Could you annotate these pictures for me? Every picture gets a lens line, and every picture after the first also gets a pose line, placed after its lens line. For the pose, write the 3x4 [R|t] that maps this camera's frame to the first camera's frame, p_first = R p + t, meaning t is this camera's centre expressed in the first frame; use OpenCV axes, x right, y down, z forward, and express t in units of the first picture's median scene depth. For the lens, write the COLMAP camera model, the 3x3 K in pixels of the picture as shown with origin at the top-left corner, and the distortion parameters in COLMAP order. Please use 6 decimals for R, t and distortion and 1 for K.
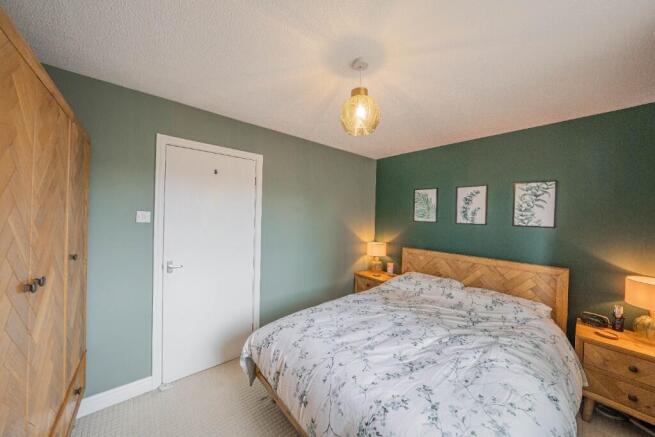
lens RADIAL K [[225.1, 0, 325.8], [0, 225.1, 217.4], [0, 0, 1]] dist [-0.016436, 0.000972]
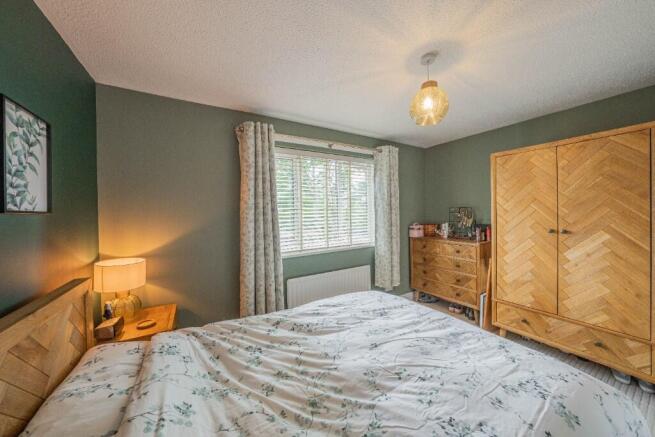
lens RADIAL K [[225.1, 0, 327.6], [0, 225.1, 216.0], [0, 0, 1]] dist [-0.016436, 0.000972]
pose [[-0.986725, -0.012807, 0.161894, 0.269779], [-0.008534, 0.999597, 0.027062, 0.029658], [-0.162175, 0.025321, -0.986437, 1.280701]]
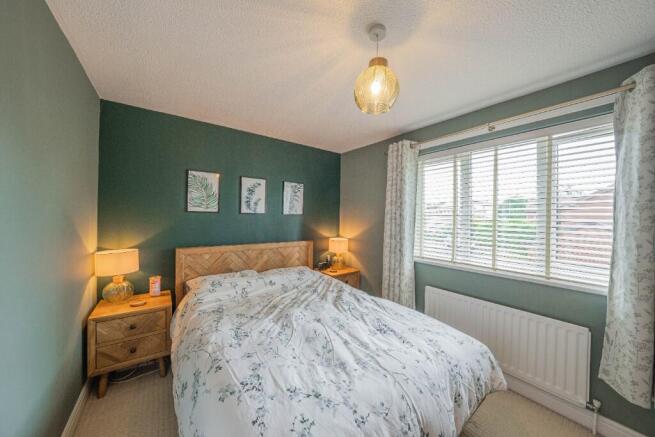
lens RADIAL K [[225.1, 0, 328.0], [0, 225.1, 217.0], [0, 0, 1]] dist [-0.016436, 0.000972]
pose [[0.062165, -0.032343, 0.997542, -0.447132], [-0.008802, 0.999418, 0.032952, 0.008251], [-0.998027, -0.010829, 0.061844, 0.668943]]
